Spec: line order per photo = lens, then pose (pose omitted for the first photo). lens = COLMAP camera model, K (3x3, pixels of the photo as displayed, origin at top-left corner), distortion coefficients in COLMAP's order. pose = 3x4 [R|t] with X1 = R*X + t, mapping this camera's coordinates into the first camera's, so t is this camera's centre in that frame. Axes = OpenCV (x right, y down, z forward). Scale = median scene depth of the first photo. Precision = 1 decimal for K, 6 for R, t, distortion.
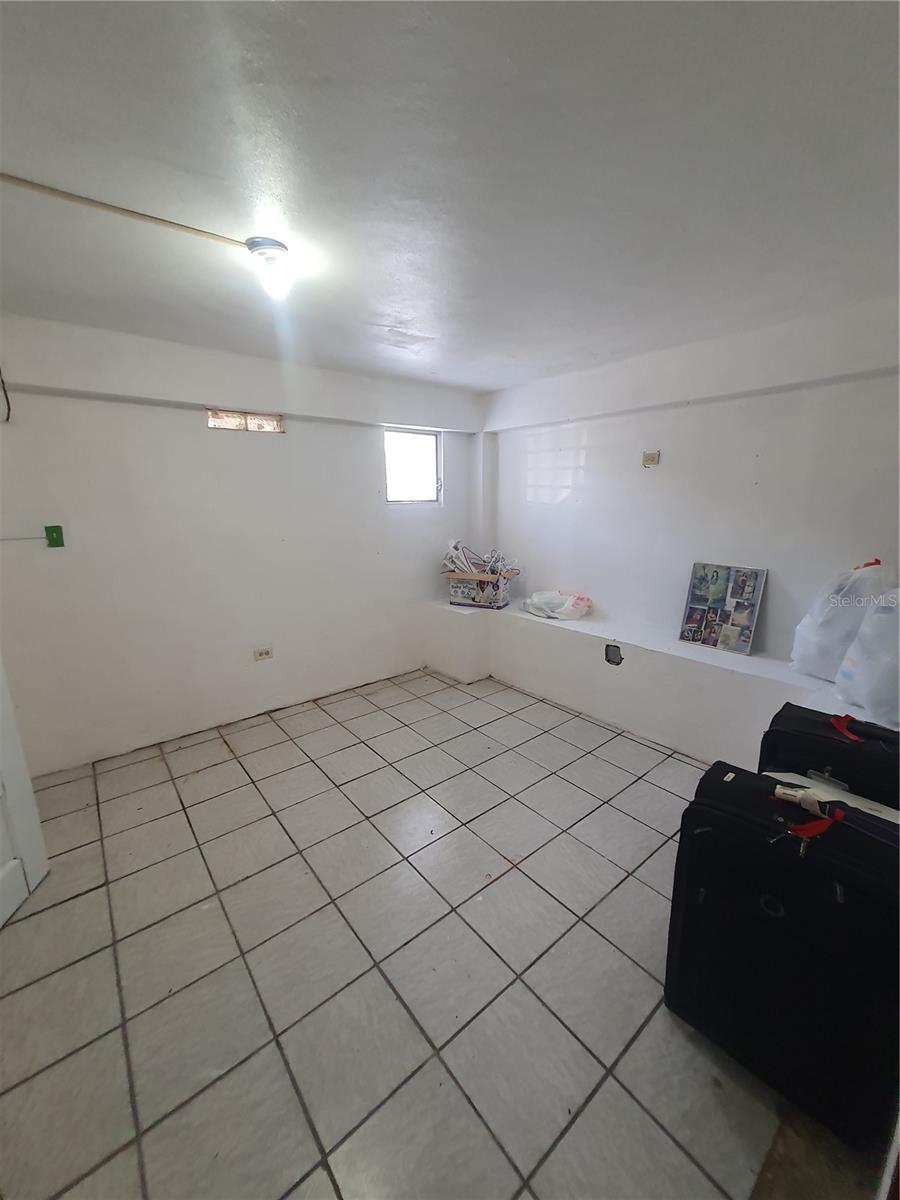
lens RADIAL K [[470.6, 0, 452.6], [0, 470.6, 606.4], [0, 0, 1]] dist [0.001122, -0.000007]
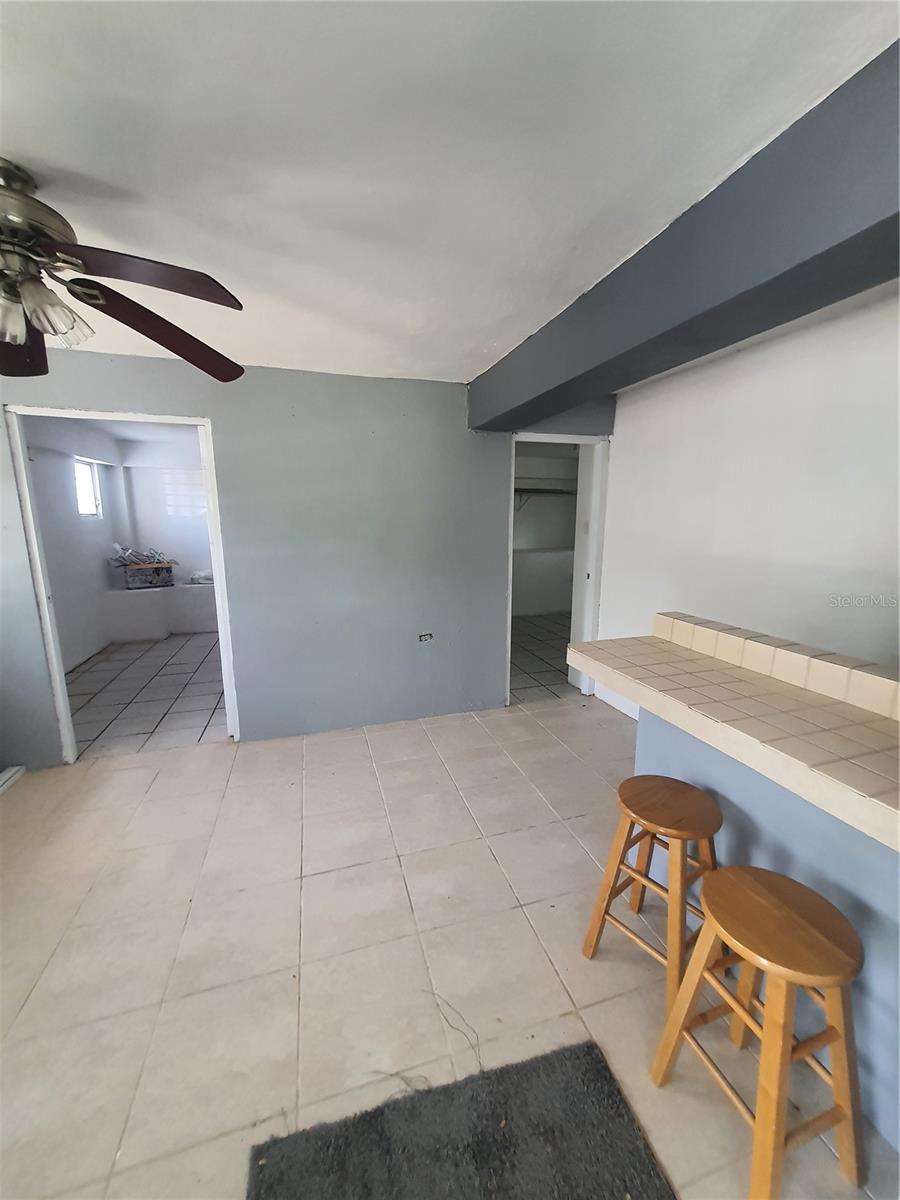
lens RADIAL K [[470.6, 0, 453.2], [0, 470.6, 599.4], [0, 0, 1]] dist [0.001122, -0.000007]
pose [[0.364248, -0.159609, 0.917523, -0.945037], [0.201461, 0.975381, 0.089695, 0.092315], [-0.909251, 0.152174, 0.387436, -0.389314]]
